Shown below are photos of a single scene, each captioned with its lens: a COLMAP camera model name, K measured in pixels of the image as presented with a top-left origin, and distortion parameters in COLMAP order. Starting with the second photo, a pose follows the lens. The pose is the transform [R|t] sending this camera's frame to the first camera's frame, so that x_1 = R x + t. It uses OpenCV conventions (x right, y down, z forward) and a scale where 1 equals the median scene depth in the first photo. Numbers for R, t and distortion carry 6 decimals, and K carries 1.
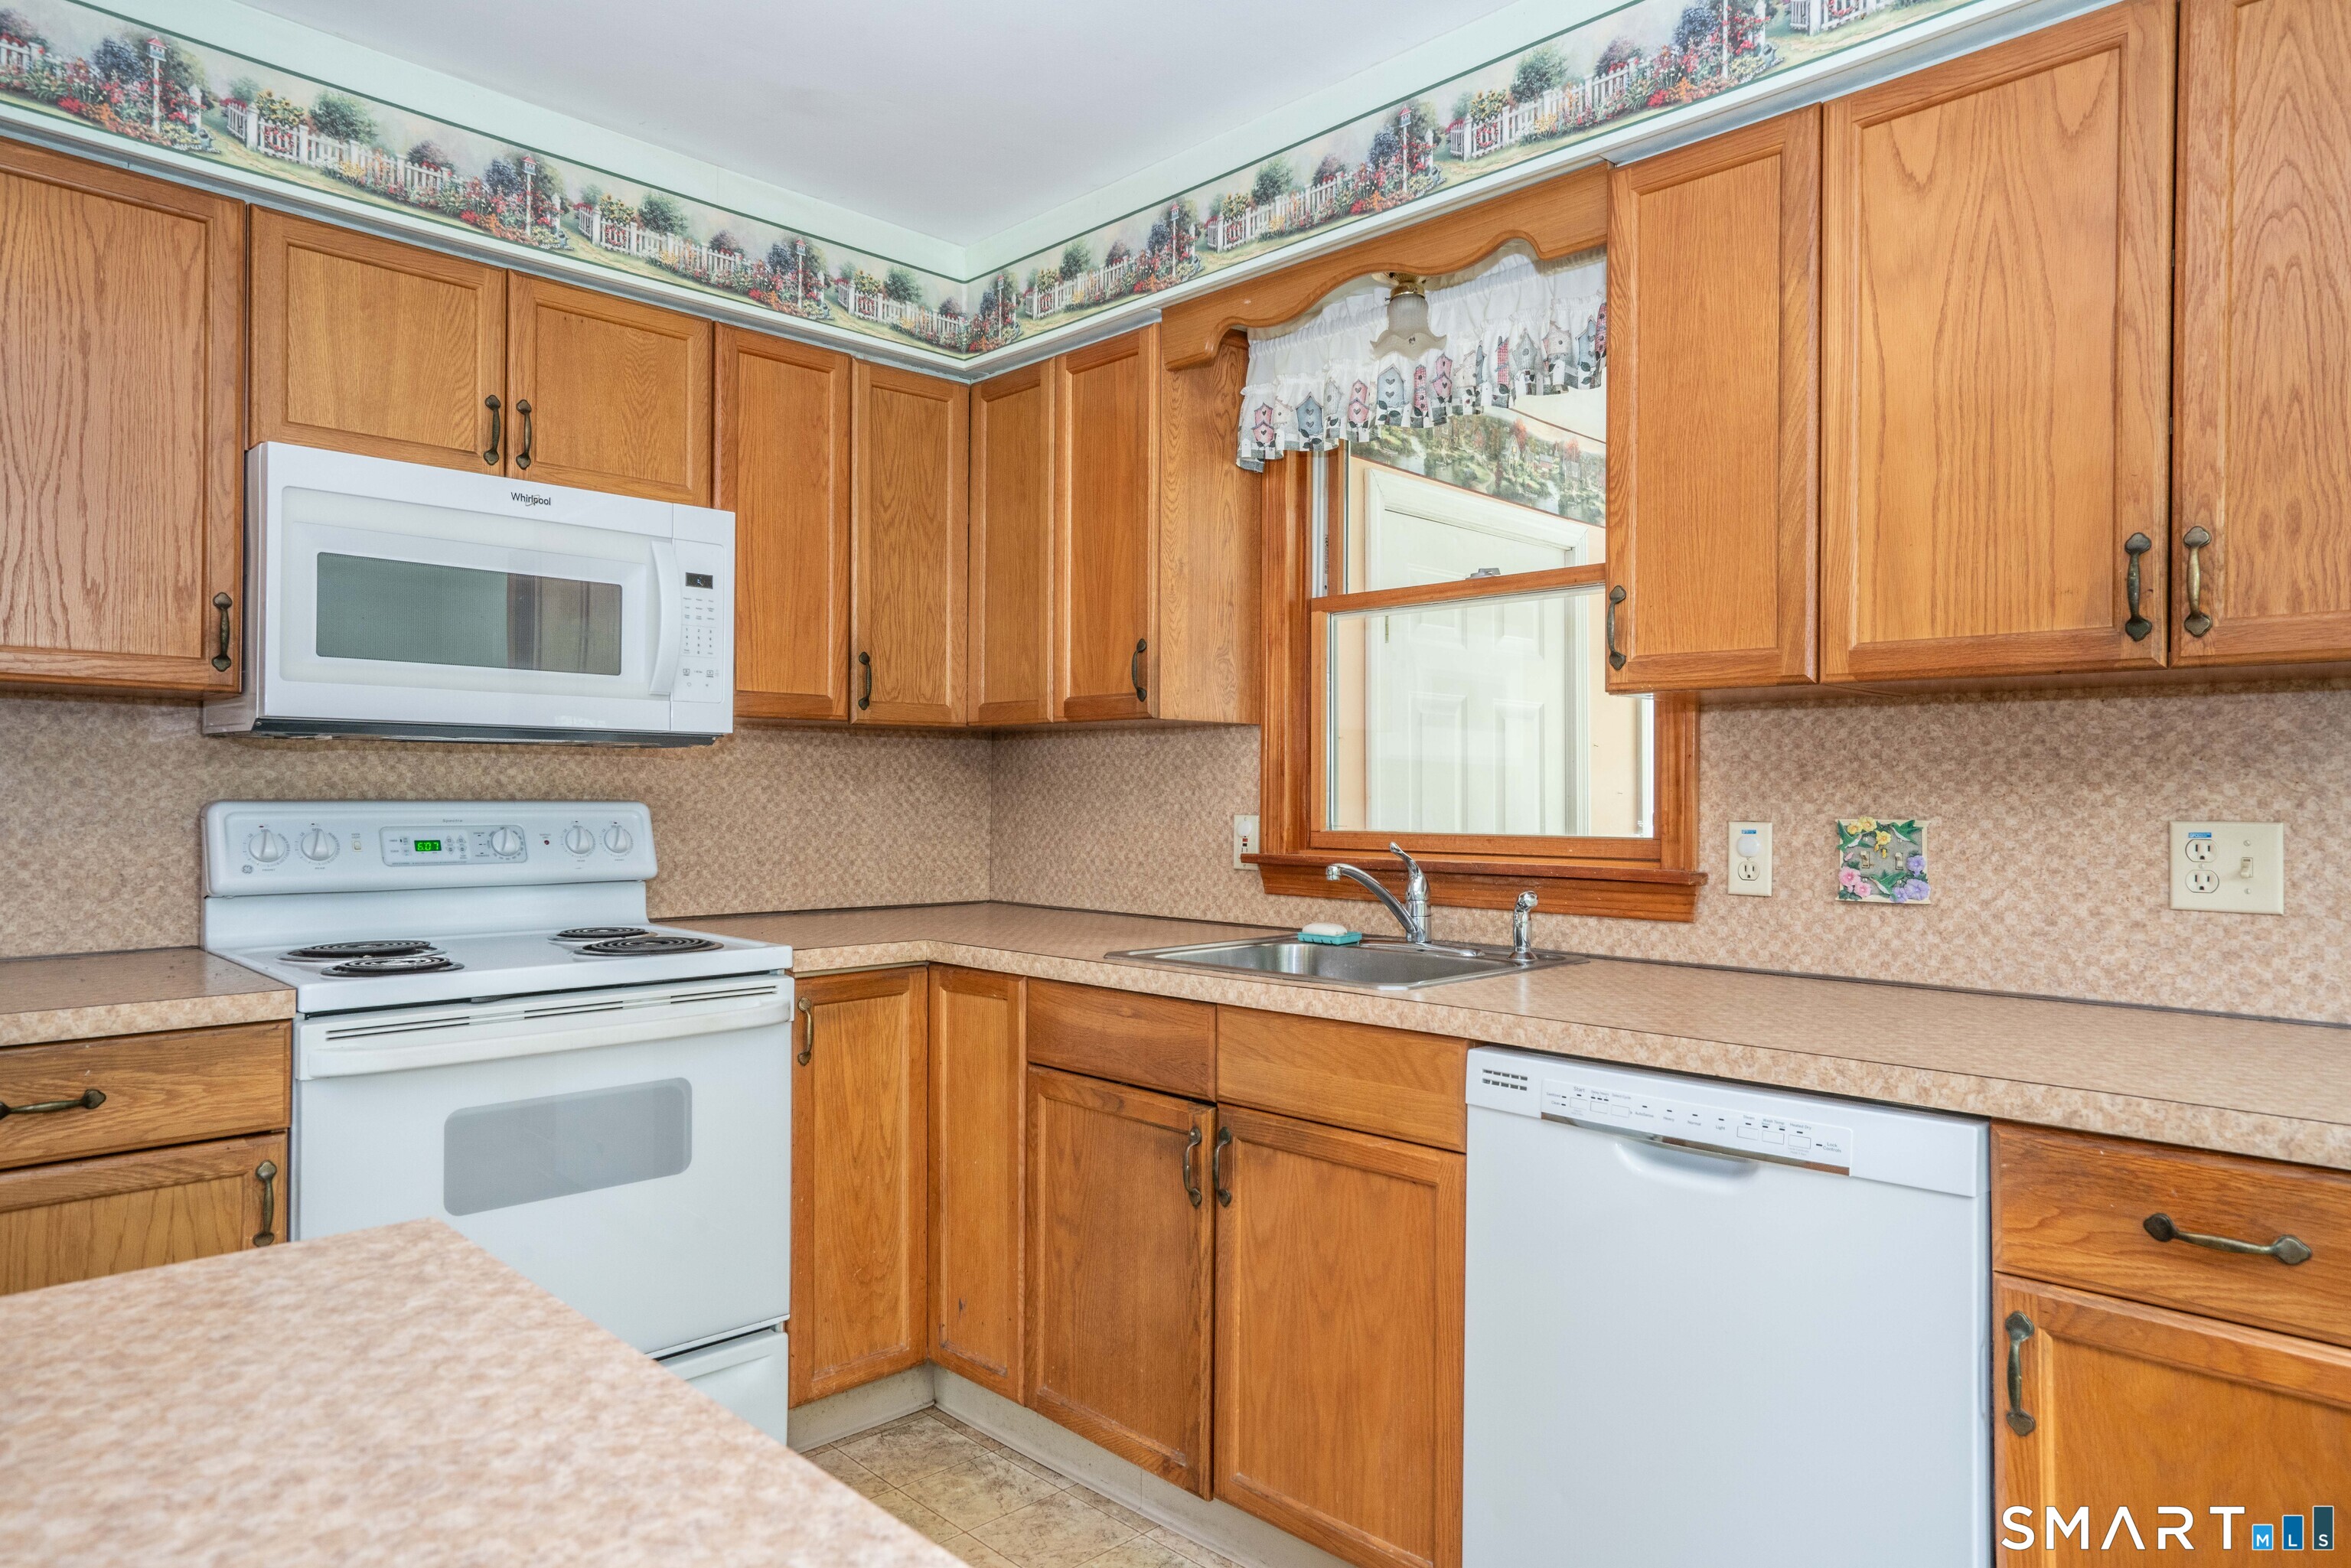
lens RADIAL K [[1435.0, 0, 1189.3], [0, 1435.0, 798.0], [0, 0, 1]] dist [-0.008946, 0.012681]
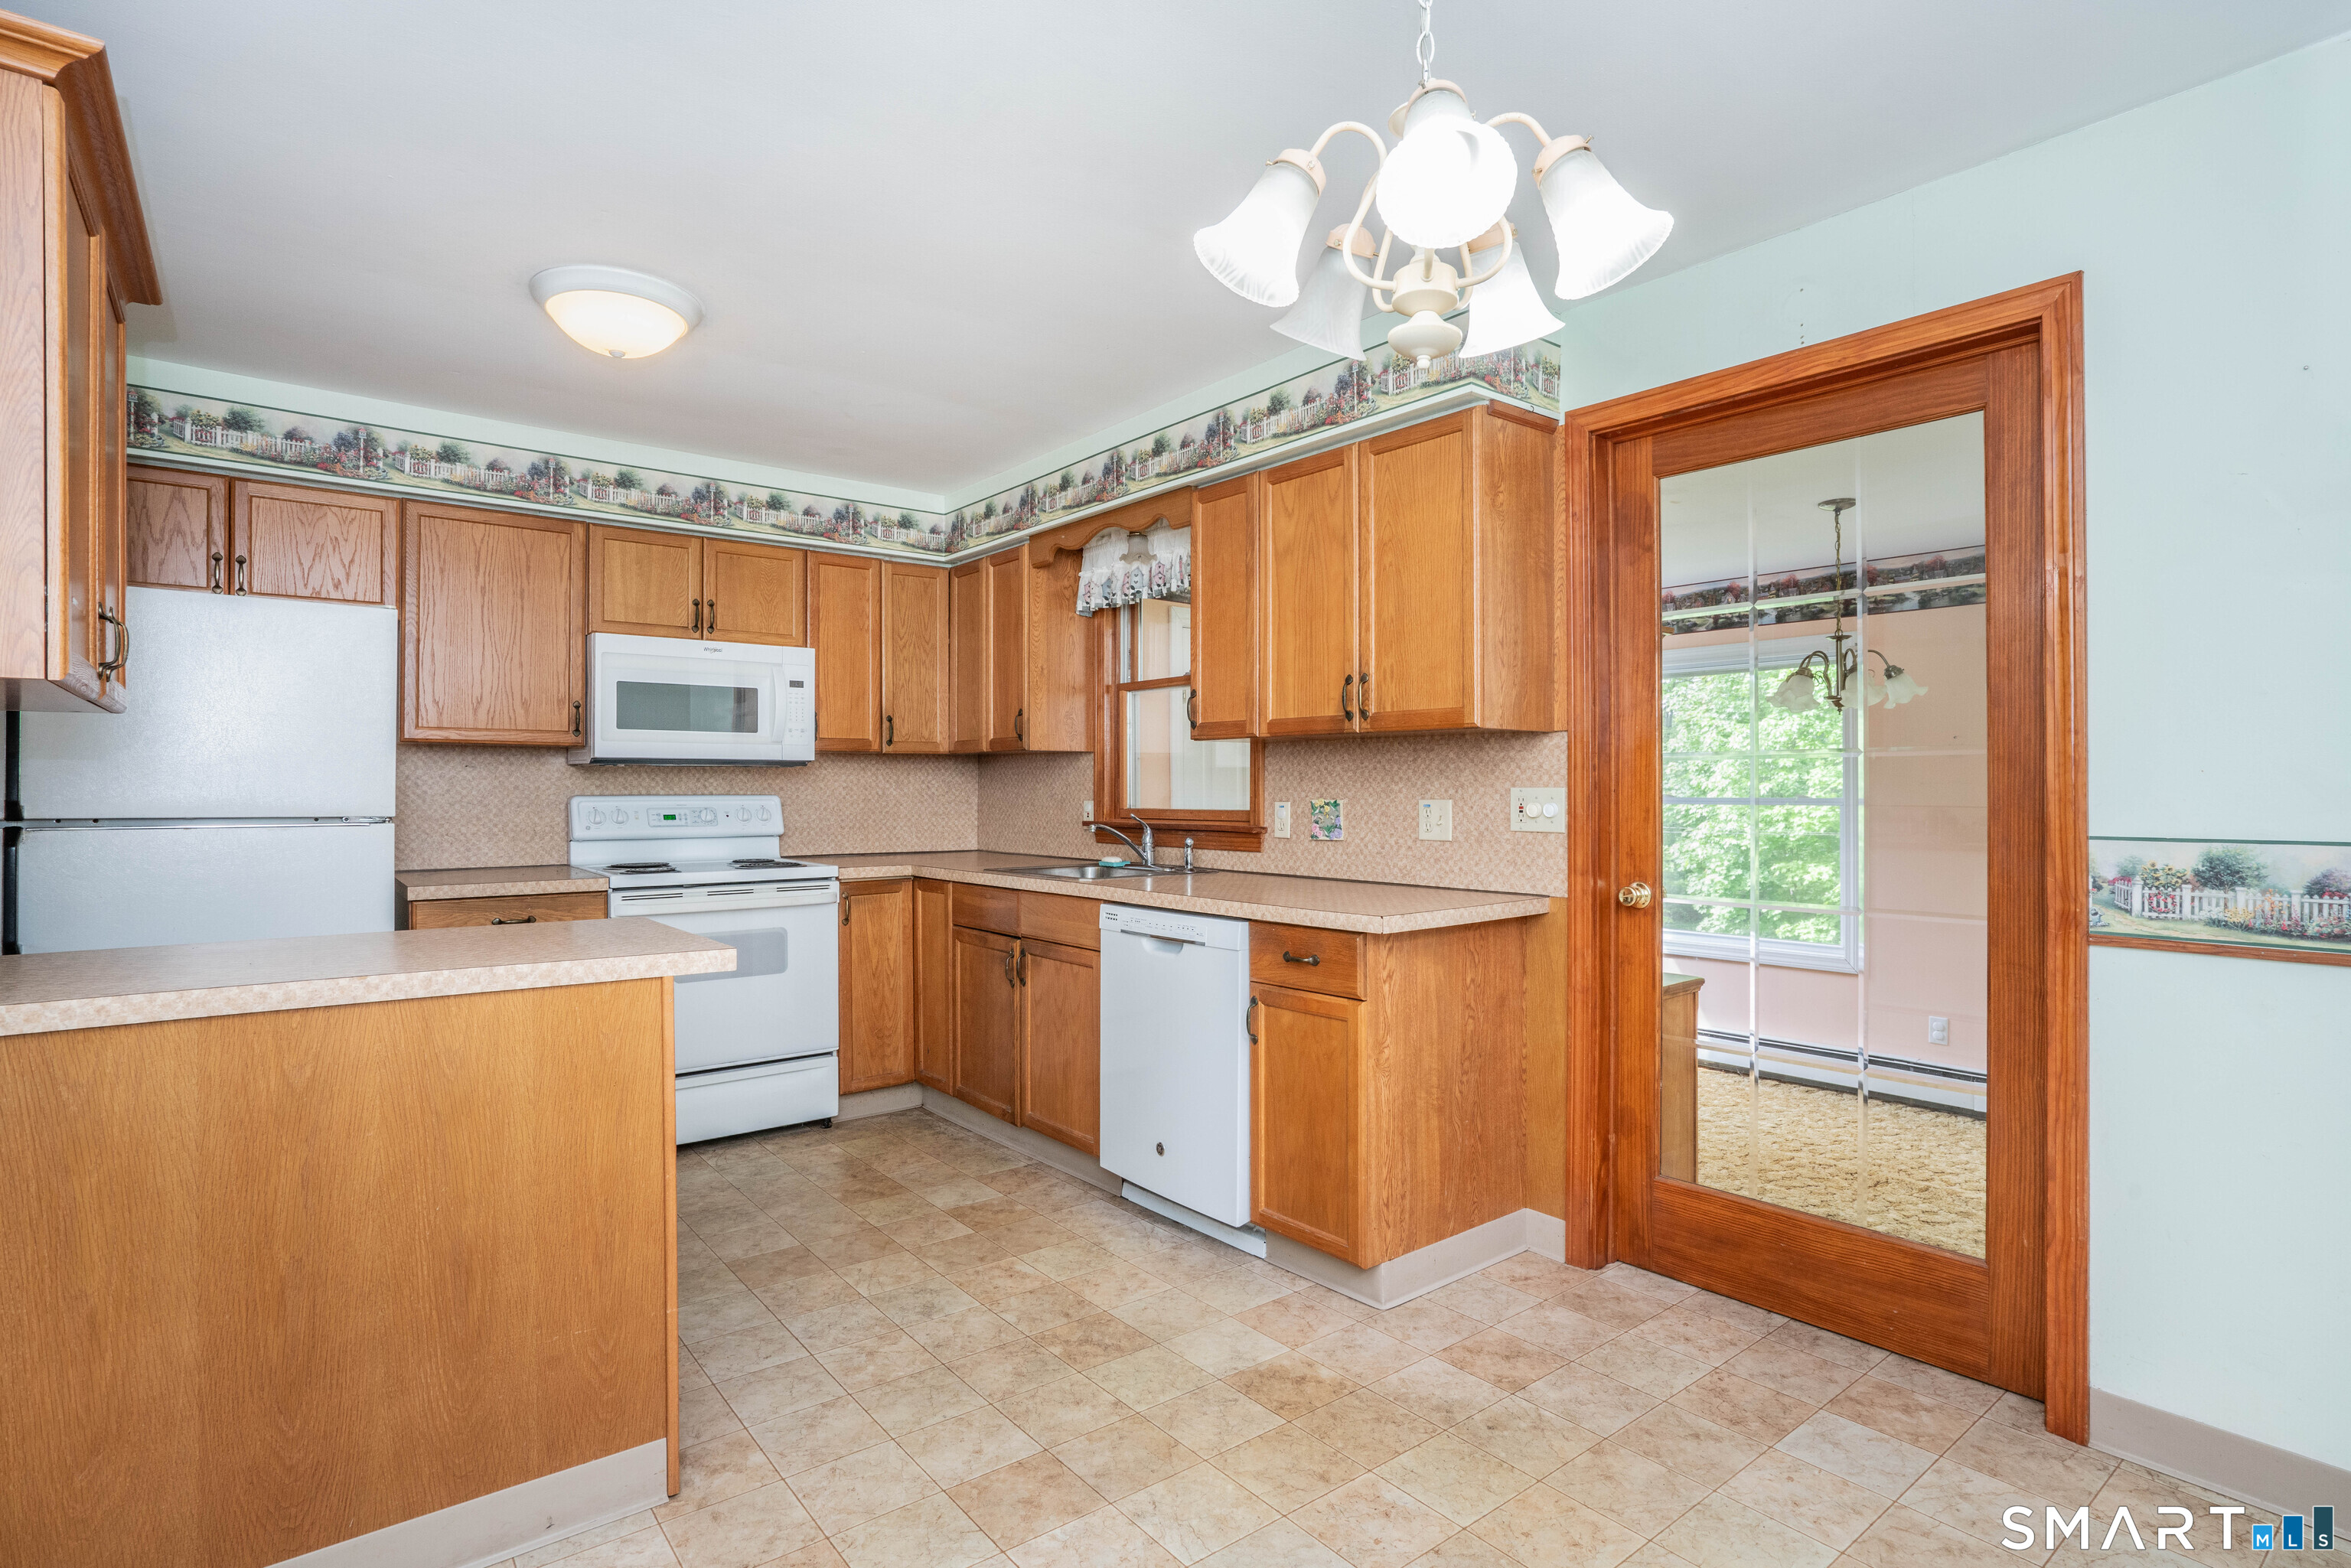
lens RADIAL K [[1151.1, 0, 1166.3], [0, 1151.1, 799.3], [0, 0, 1]] dist [-0.033530, -0.000016]
pose [[0.993937, -0.005324, -0.109818, 0.377886], [0.006083, 0.999960, 0.006581, 0.001708], [0.109779, -0.007210, 0.993930, -0.583355]]
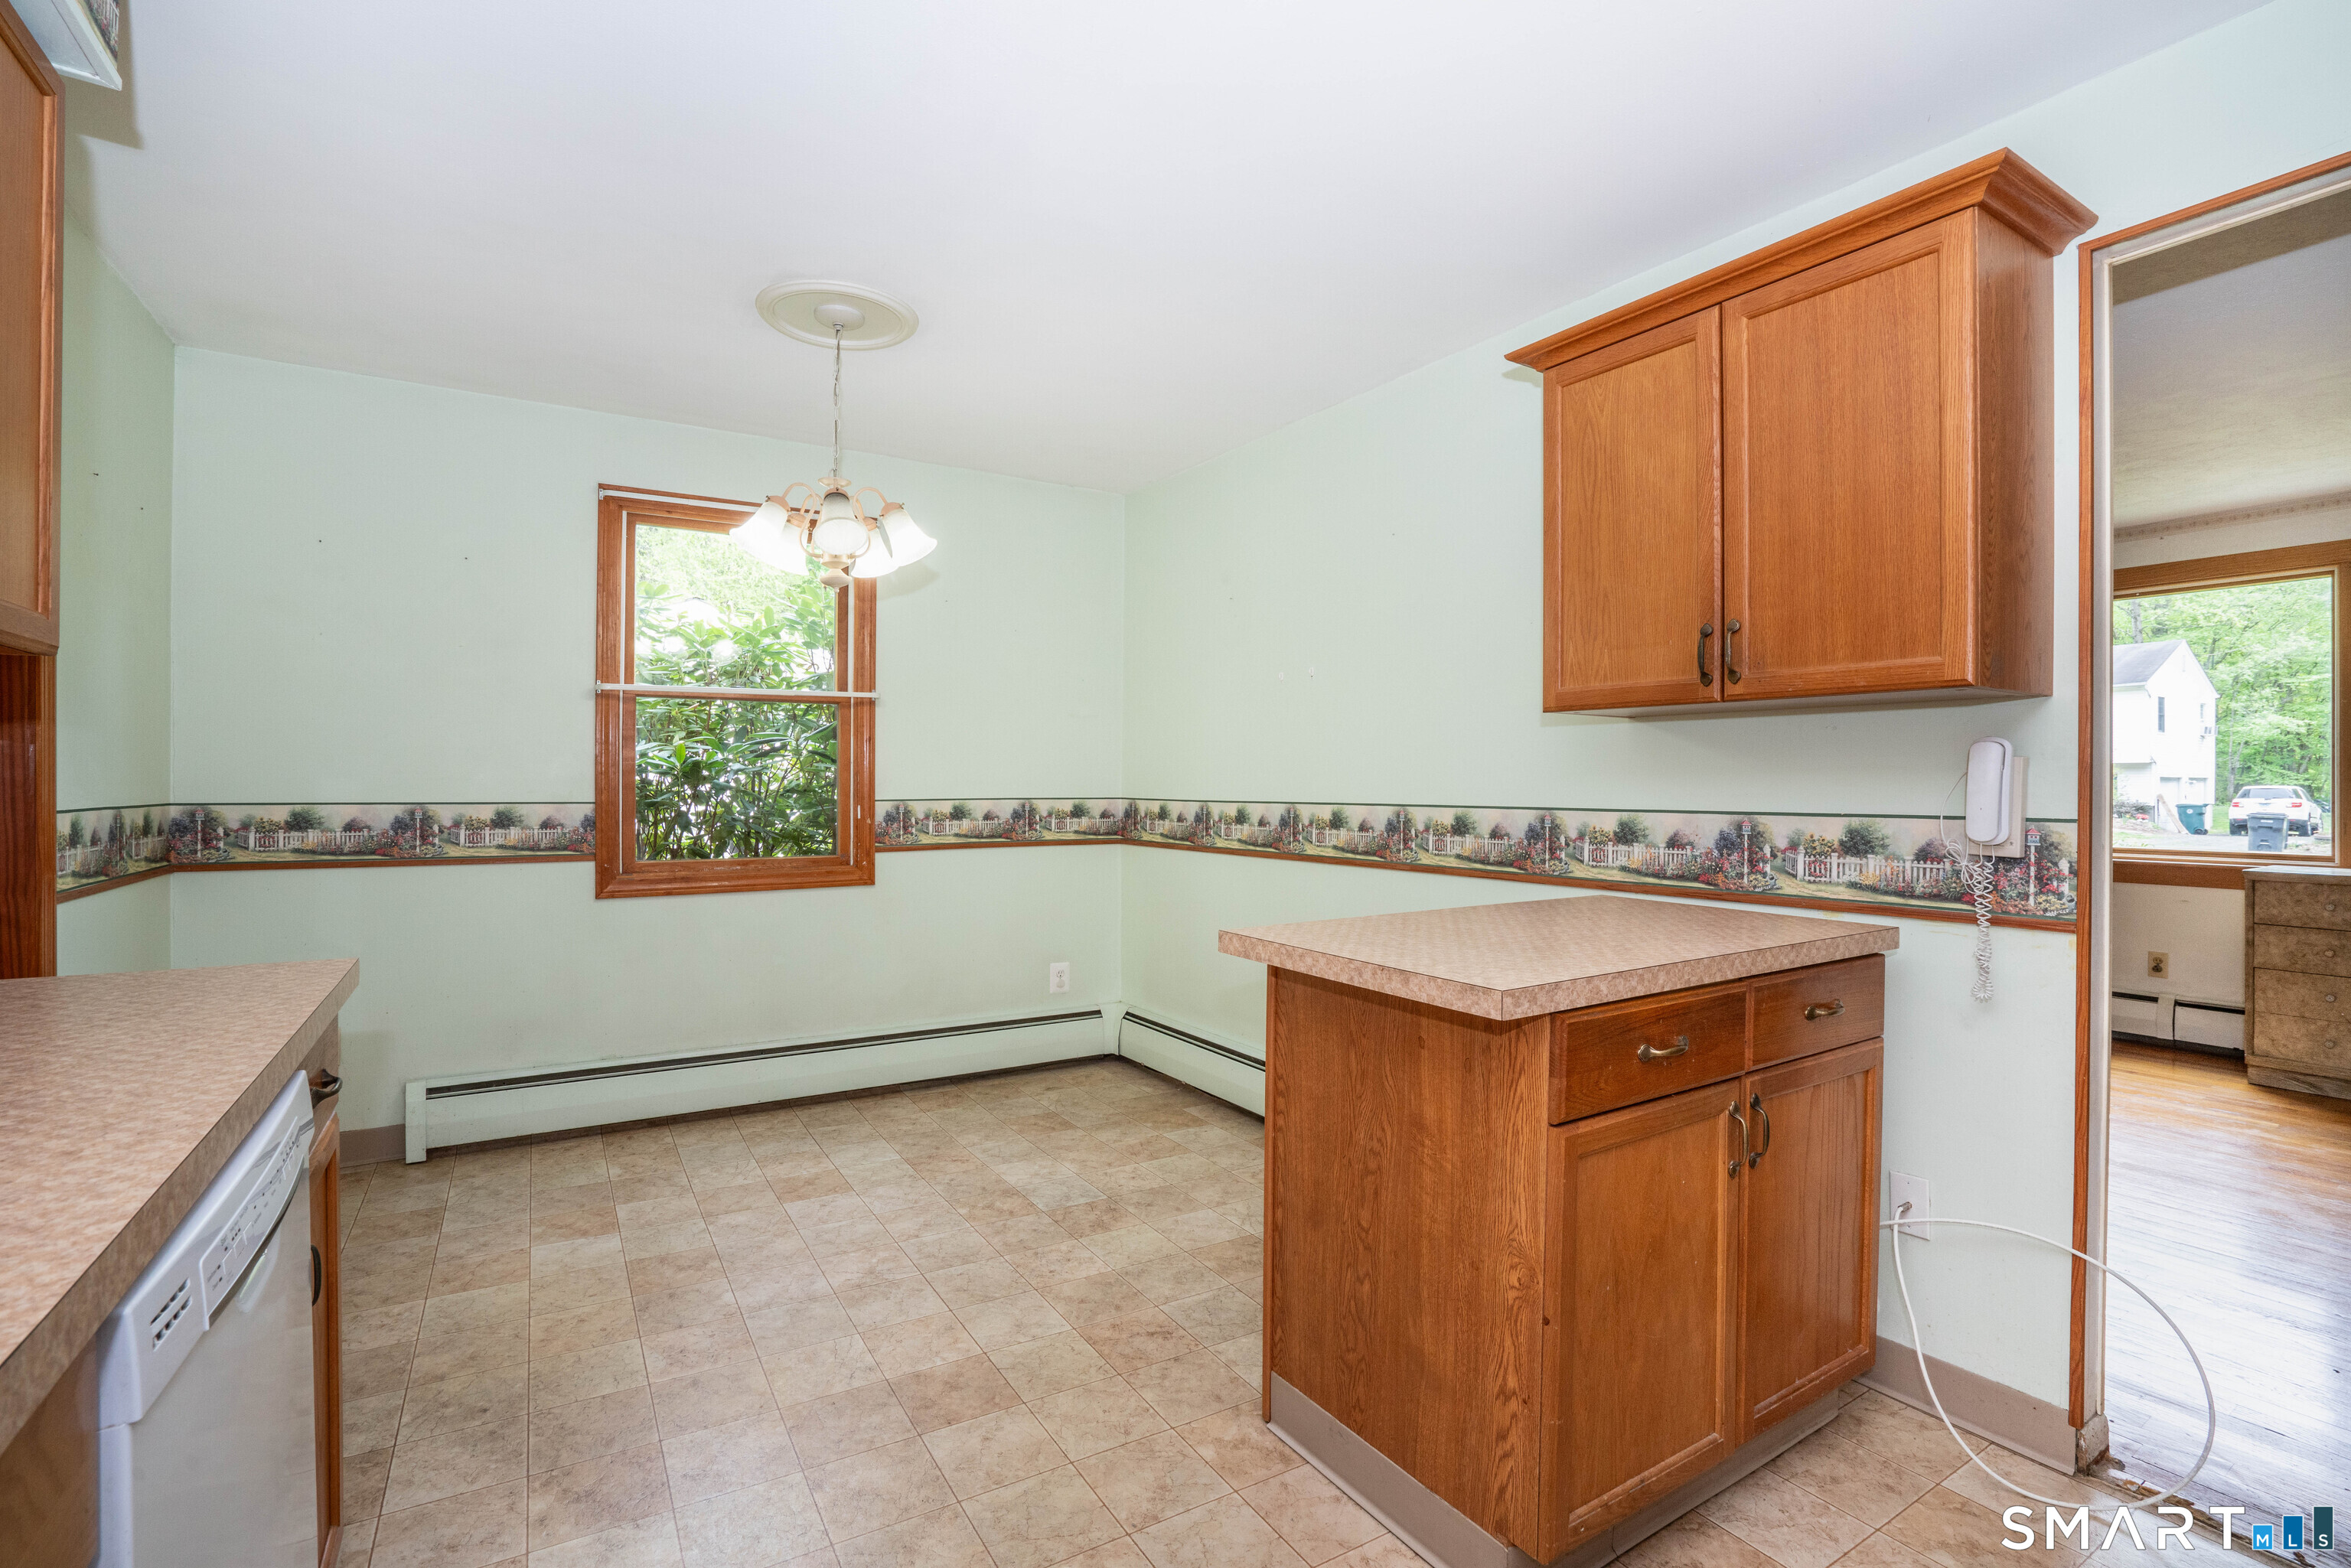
lens RADIAL K [[1069.9, 0, 1172.6], [0, 1069.9, 783.4], [0, 0, 1]] dist [-0.041606, 0.009710]
pose [[-0.970815, -0.010724, 0.239589, -0.177141], [-0.010229, 0.999942, 0.003311, 0.001777], [-0.239611, 0.000764, -0.970869, 0.939980]]
